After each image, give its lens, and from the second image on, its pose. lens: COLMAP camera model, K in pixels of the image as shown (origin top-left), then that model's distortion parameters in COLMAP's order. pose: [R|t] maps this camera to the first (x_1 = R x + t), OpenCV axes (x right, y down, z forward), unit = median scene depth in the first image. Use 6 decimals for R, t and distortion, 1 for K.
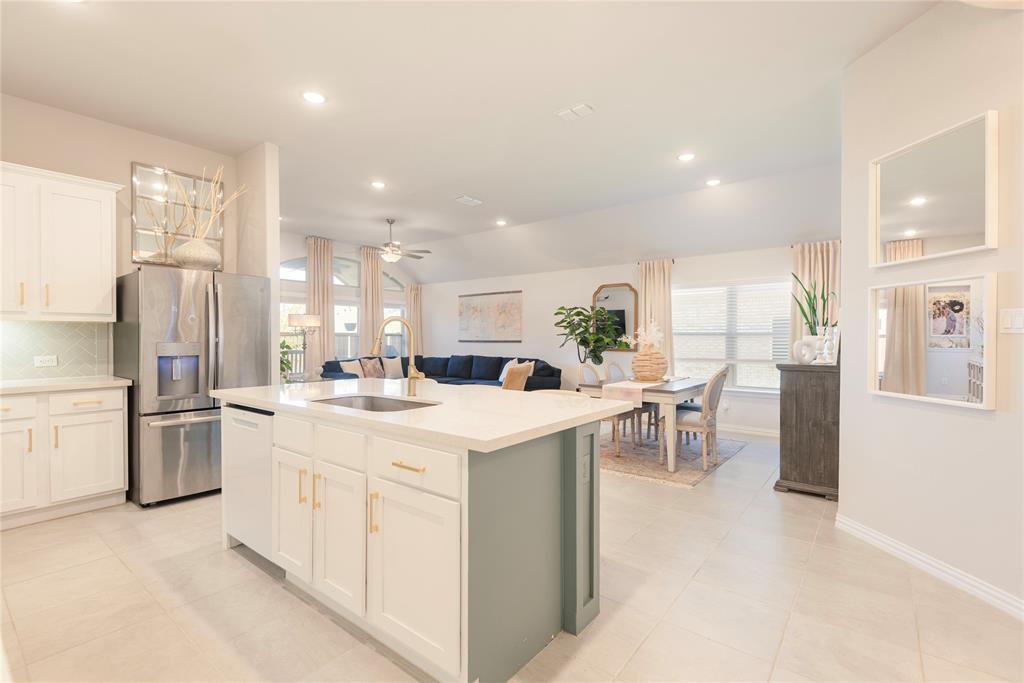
lens RADIAL K [[464.5, 0, 512.1], [0, 464.5, 341.1], [0, 0, 1]] dist [0.001891, -0.005634]
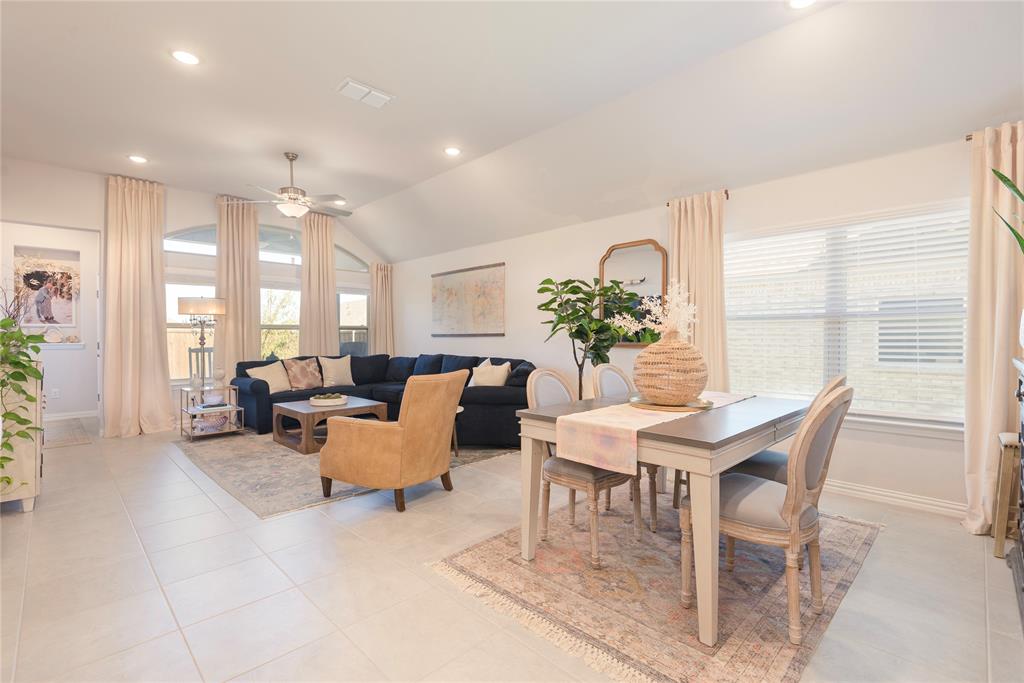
lens RADIAL K [[464.5, 0, 512.0], [0, 464.5, 342.3], [0, 0, 1]] dist [0.001891, -0.005634]
pose [[0.992838, -0.001889, -0.119452, 0.134300], [0.002086, 0.999997, 0.001525, 0.013000], [0.119448, -0.001763, 0.992839, 0.349876]]
